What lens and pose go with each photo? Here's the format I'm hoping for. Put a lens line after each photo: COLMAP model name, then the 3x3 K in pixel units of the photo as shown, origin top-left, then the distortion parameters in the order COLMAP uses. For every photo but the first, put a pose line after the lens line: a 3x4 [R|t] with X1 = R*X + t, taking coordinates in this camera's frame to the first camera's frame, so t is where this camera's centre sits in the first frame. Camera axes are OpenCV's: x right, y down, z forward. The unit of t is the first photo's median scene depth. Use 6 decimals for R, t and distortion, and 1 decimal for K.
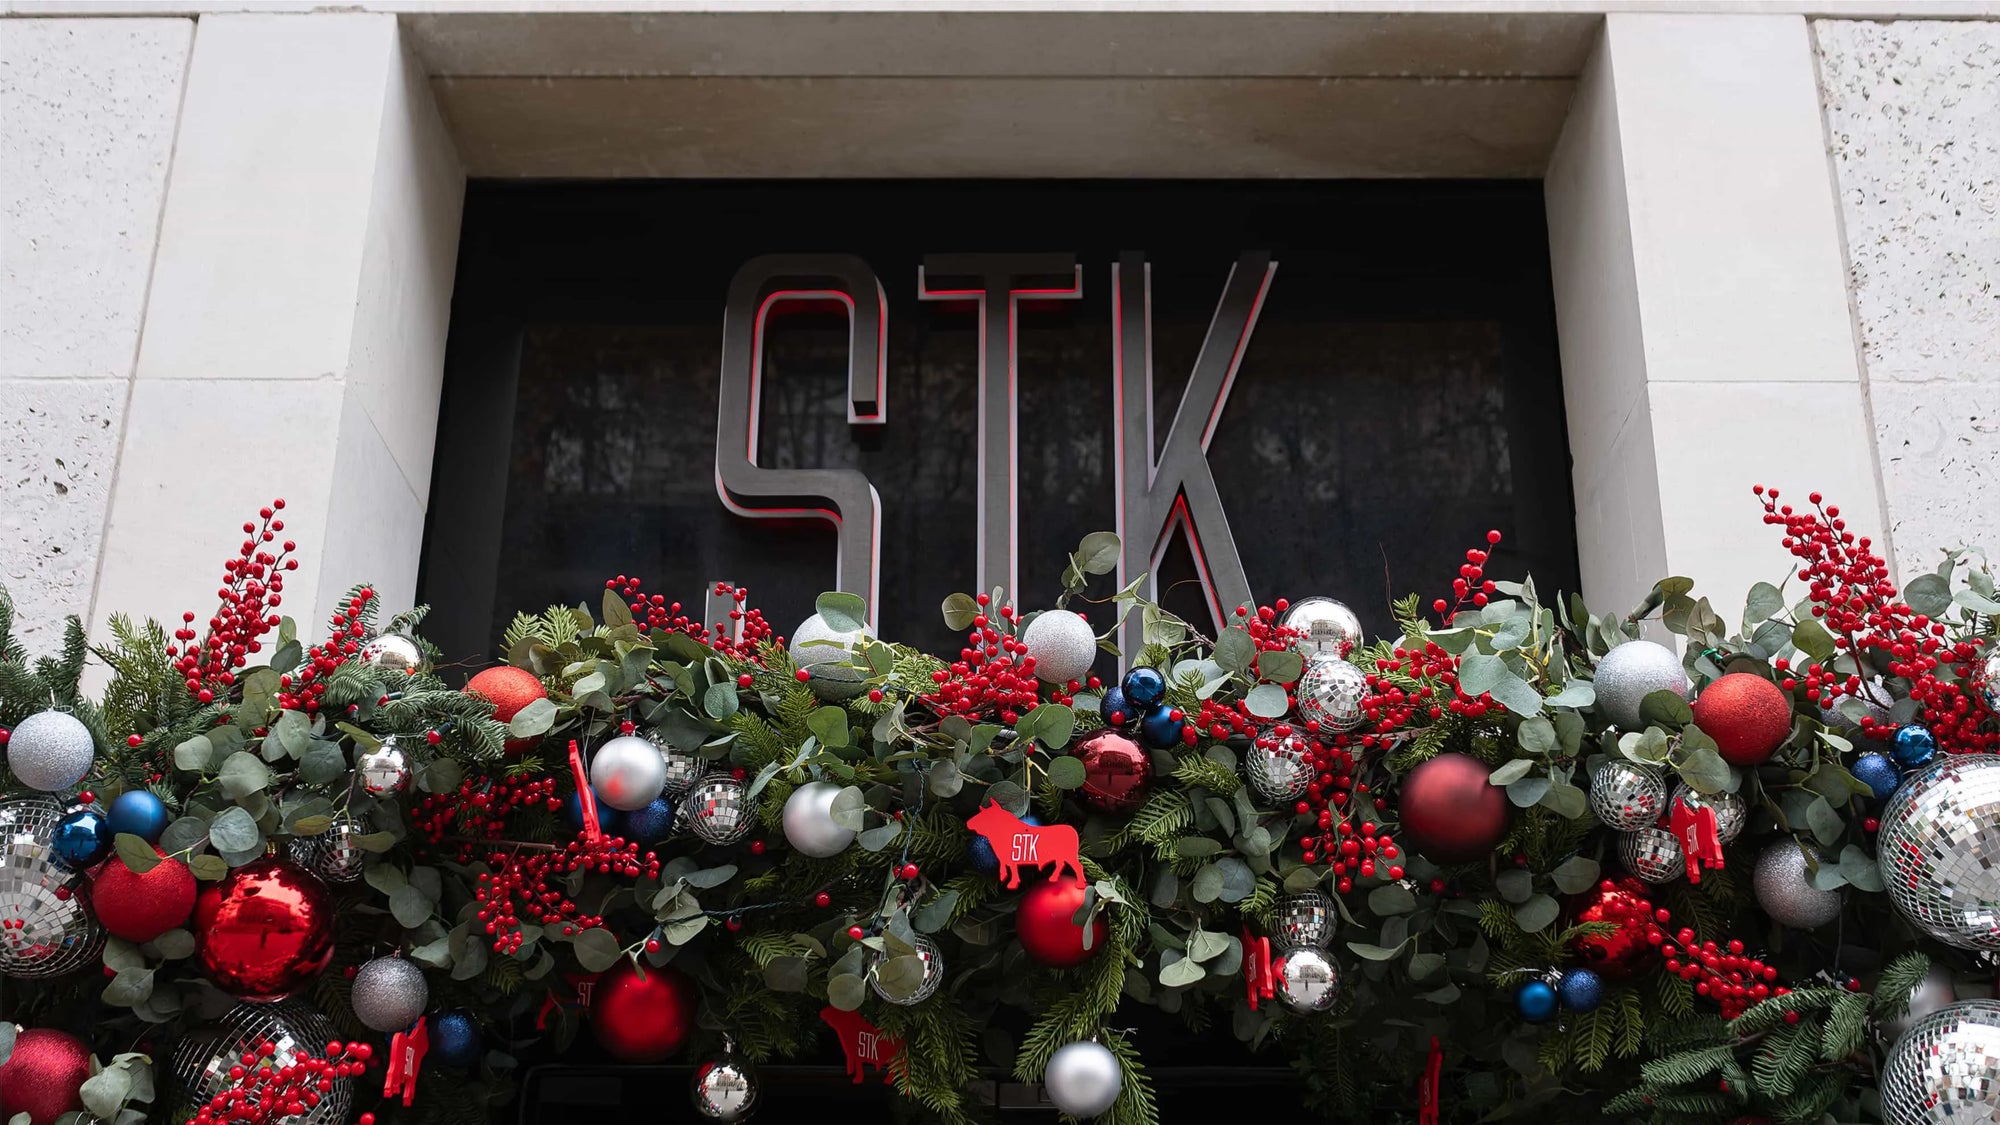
lens RADIAL K [[2438.0, 0, 1069.1], [0, 2438.0, 567.3], [0, 0, 1]] dist [-0.019992, 0.022288]
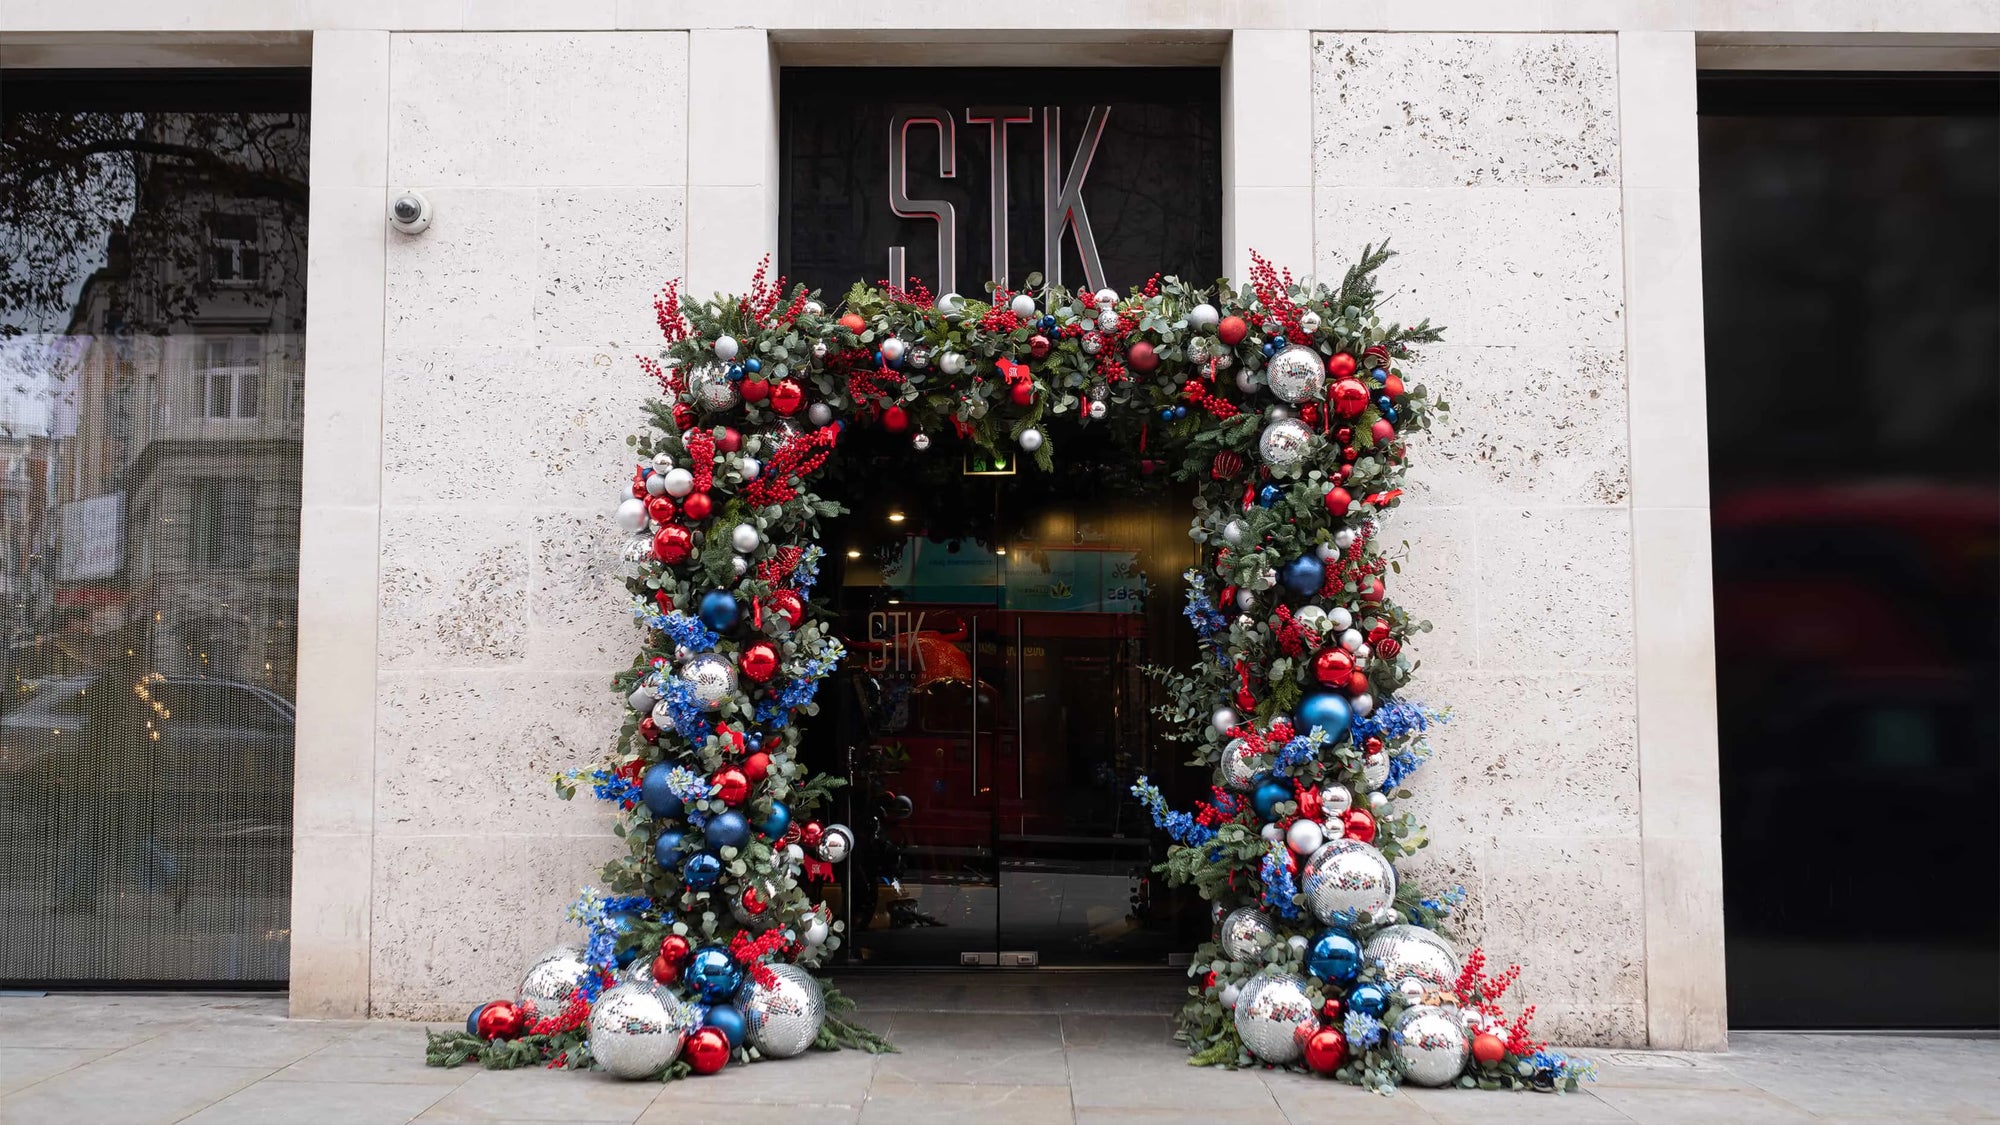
lens RADIAL K [[2438.0, 0, 1069.1], [0, 2438.0, 567.3], [0, 0, 1]] dist [-0.019992, 0.022288]
pose [[0.999931, -0.003278, 0.011293, 0.019636], [-0.000230, 0.954732, 0.297468, -0.612512], [-0.011757, -0.297450, 0.954665, -2.231330]]
